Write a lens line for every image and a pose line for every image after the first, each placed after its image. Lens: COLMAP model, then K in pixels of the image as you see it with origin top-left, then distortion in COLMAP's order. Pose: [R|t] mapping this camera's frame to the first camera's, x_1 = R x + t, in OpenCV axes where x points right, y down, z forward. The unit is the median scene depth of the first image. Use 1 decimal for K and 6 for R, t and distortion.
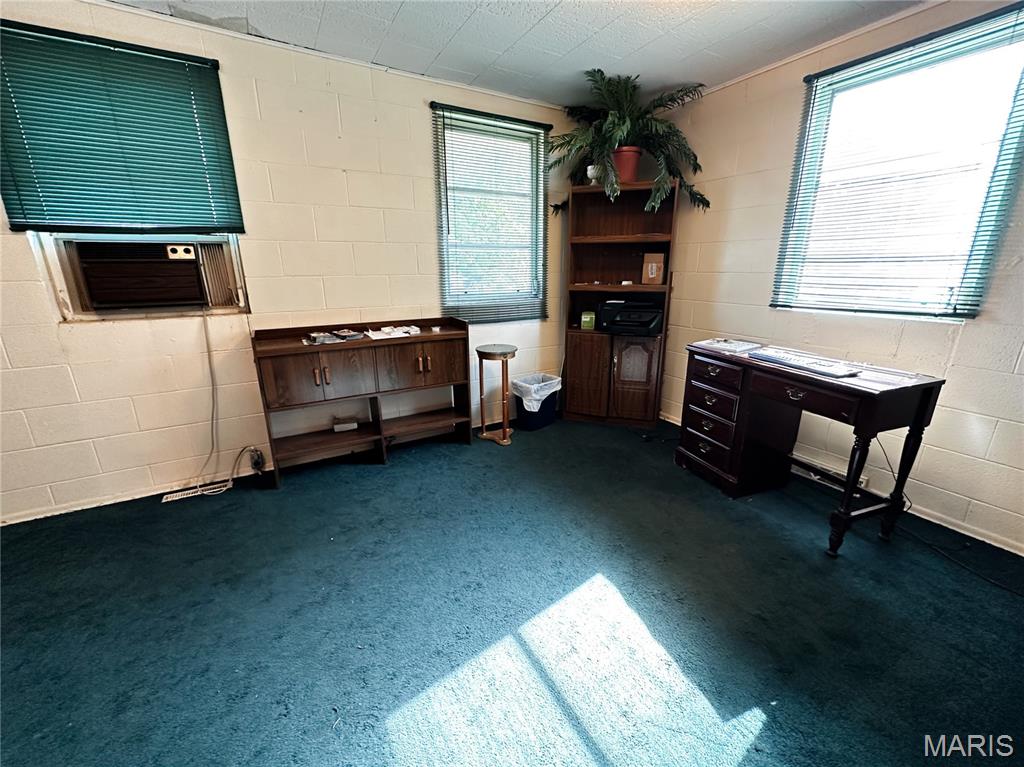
lens RADIAL K [[413.5, 0, 516.1], [0, 413.5, 380.6], [0, 0, 1]] dist [-0.000363, -0.000073]
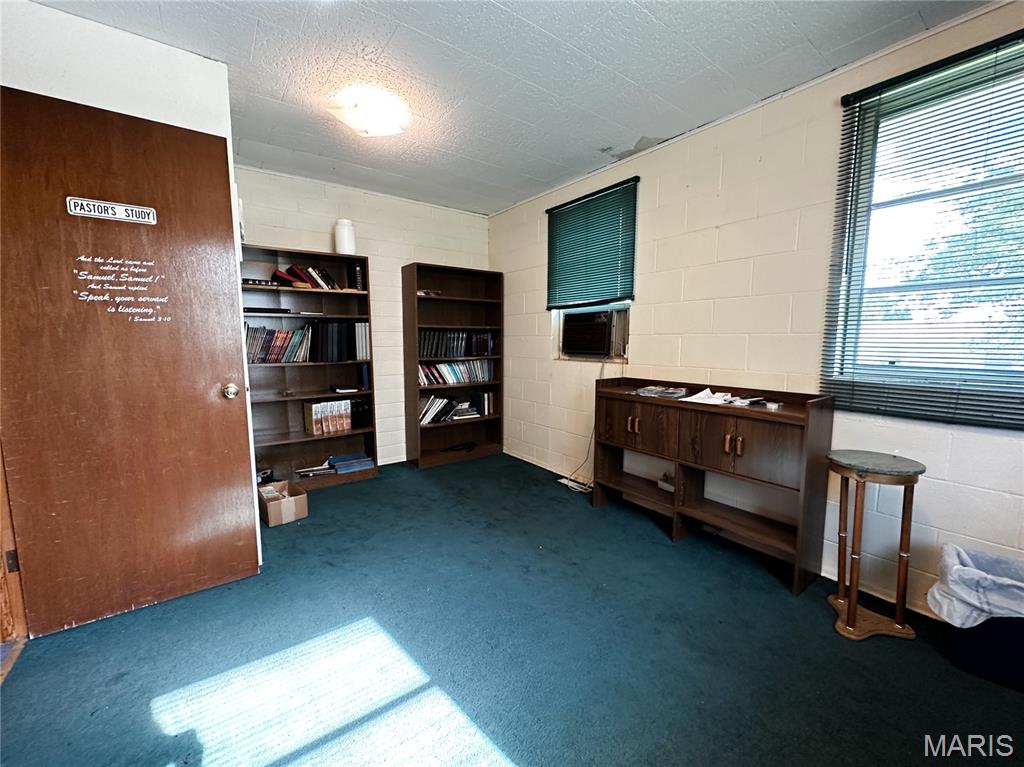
lens RADIAL K [[413.5, 0, 514.0], [0, 413.5, 381.7], [0, 0, 1]] dist [-0.000363, -0.000073]
pose [[0.107765, 0.105004, -0.988616, 0.557302], [-0.269321, 0.960307, 0.072639, -0.113094], [0.957002, 0.258427, 0.131767, 0.549505]]
